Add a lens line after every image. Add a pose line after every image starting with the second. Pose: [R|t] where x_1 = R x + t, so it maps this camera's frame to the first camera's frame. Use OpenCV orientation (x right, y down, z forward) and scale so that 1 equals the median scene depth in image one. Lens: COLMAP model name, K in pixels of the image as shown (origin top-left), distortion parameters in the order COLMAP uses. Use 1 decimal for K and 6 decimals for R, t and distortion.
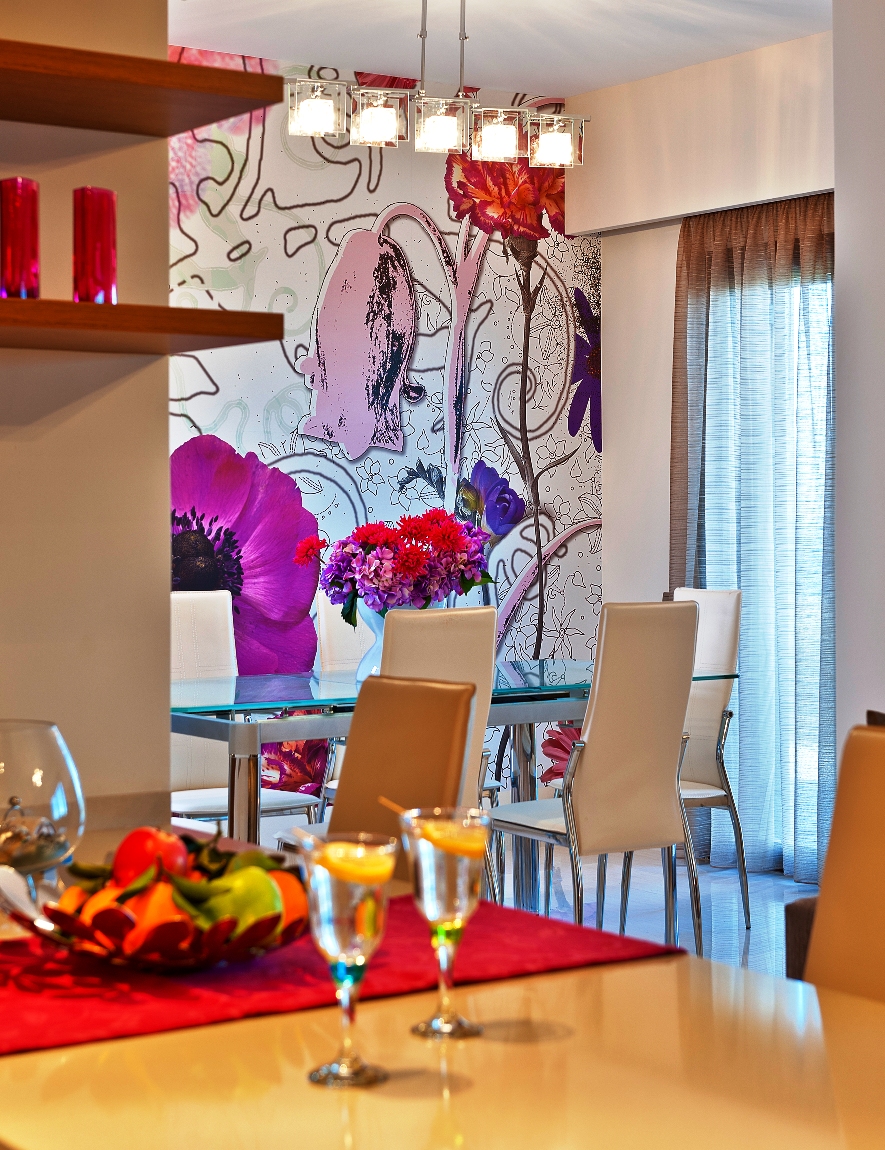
lens RADIAL K [[2155.8, 0, 453.8], [0, 2155.8, 483.1], [0, 0, 1]] dist [-0.019817, 0.000000]
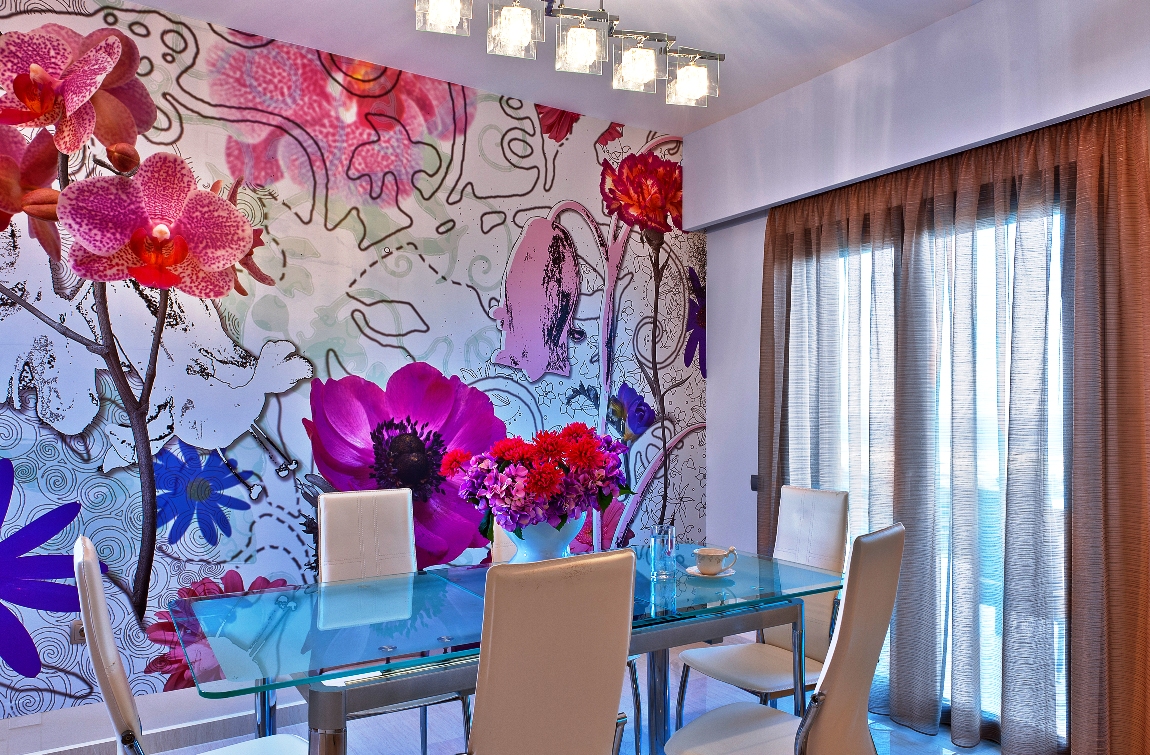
lens RADIAL K [[788.7, 0, 587.6], [0, 788.7, 402.3], [0, 0, 1]] dist [0.003267, -0.009534]
pose [[0.999132, 0.002640, -0.041578, 0.010048], [-0.002467, 0.999988, 0.004198, 0.000302], [0.041589, -0.004092, 0.999126, 0.486765]]
